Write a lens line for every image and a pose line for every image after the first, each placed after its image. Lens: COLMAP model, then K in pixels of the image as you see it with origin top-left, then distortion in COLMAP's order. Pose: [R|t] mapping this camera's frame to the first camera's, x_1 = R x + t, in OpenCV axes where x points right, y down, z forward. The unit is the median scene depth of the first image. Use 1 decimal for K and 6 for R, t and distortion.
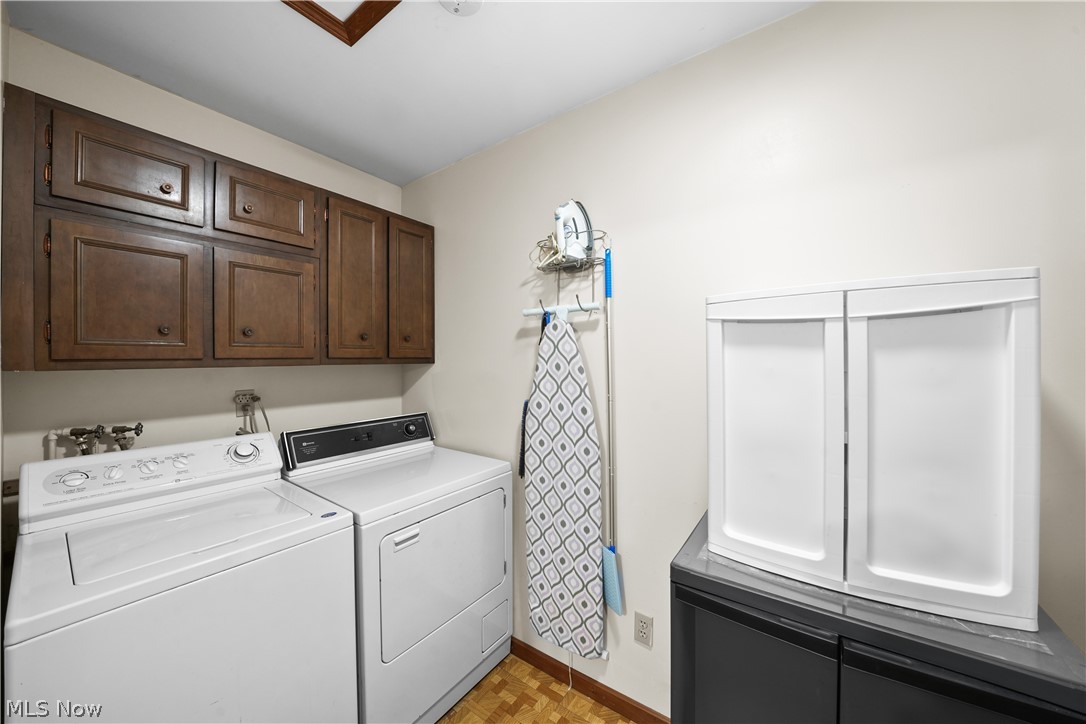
lens RADIAL K [[380.4, 0, 541.9], [0, 380.4, 361.1], [0, 0, 1]] dist [-0.001861, -0.000113]
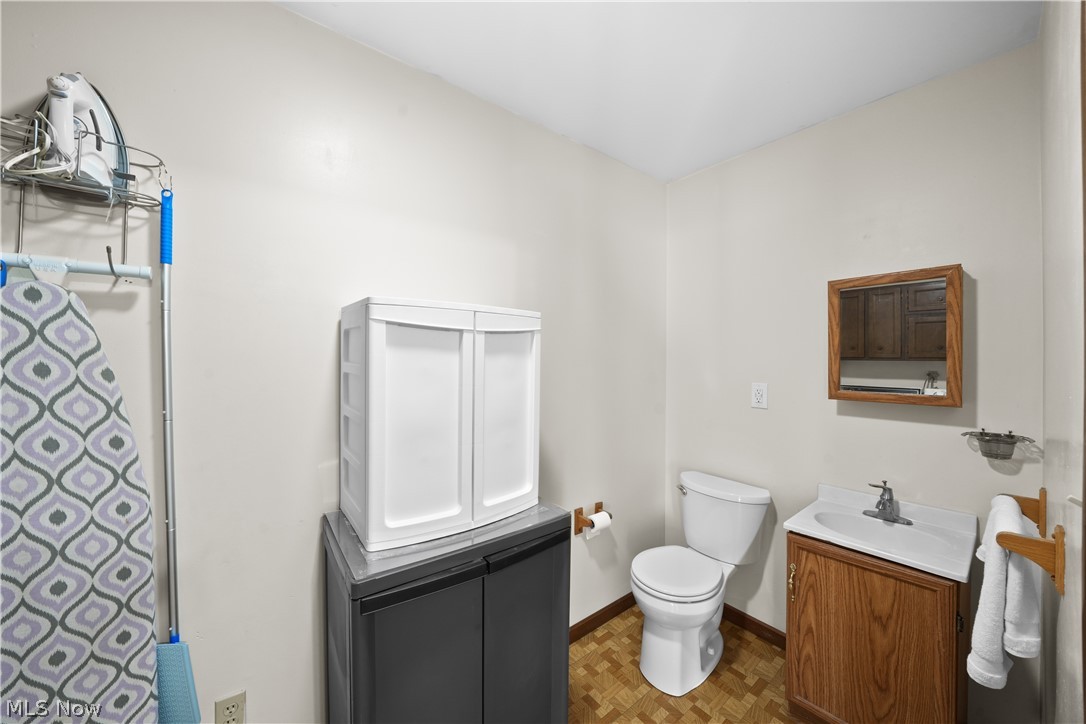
lens RADIAL K [[380.4, 0, 539.0], [0, 380.4, 363.8], [0, 0, 1]] dist [-0.001861, -0.000113]
pose [[0.323585, -0.000786, 0.946199, -0.238438], [-0.004082, 0.999989, 0.002227, 0.001880], [-0.946190, -0.004583, 0.323578, 0.176065]]
